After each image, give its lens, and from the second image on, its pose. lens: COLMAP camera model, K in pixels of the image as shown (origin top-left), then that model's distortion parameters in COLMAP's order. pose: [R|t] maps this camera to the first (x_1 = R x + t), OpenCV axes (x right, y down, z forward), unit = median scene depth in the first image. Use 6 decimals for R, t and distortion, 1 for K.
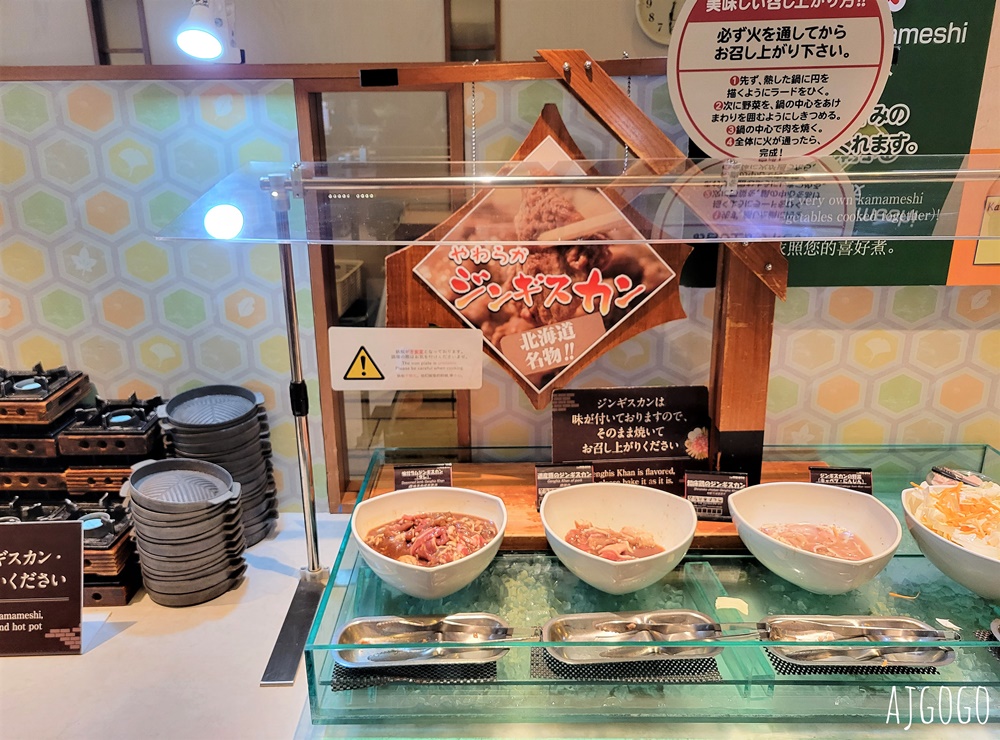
lens RADIAL K [[756.1, 0, 499.4], [0, 756.1, 361.2], [0, 0, 1]] dist [0.038869, -0.003803]
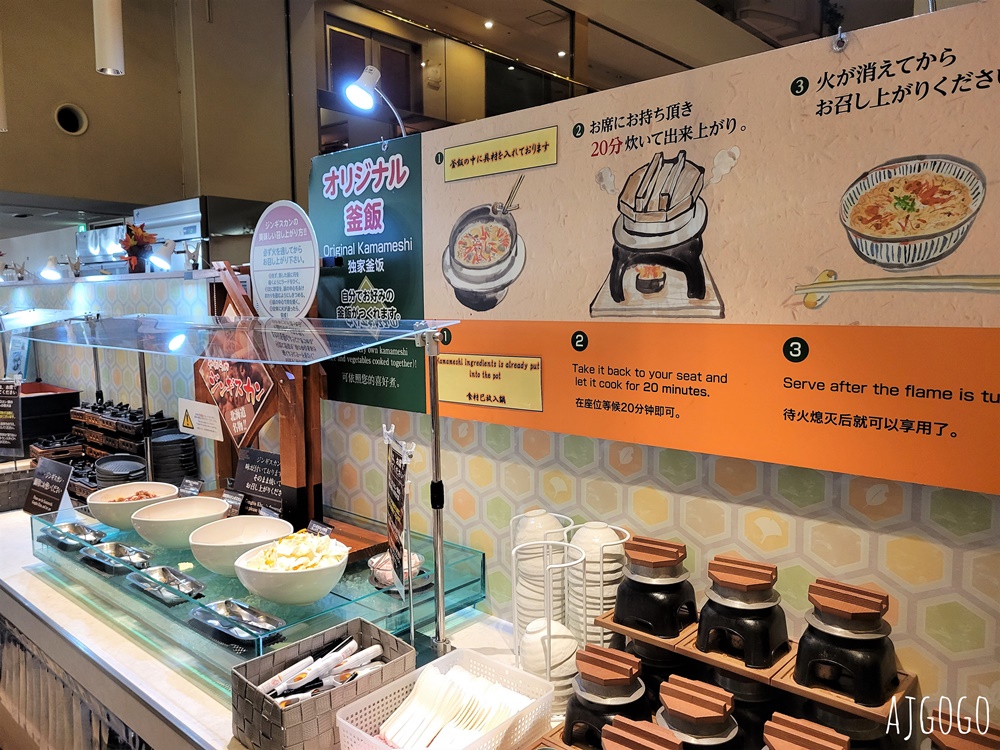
lens RADIAL K [[756.1, 0, 491.0], [0, 756.1, 382.8], [0, 0, 1]] dist [0.038869, -0.003803]
pose [[0.738217, 0.077591, -0.670086, 1.662744], [-0.208049, 0.971125, -0.116753, -0.019907], [0.641679, 0.225600, 0.733044, 0.069684]]
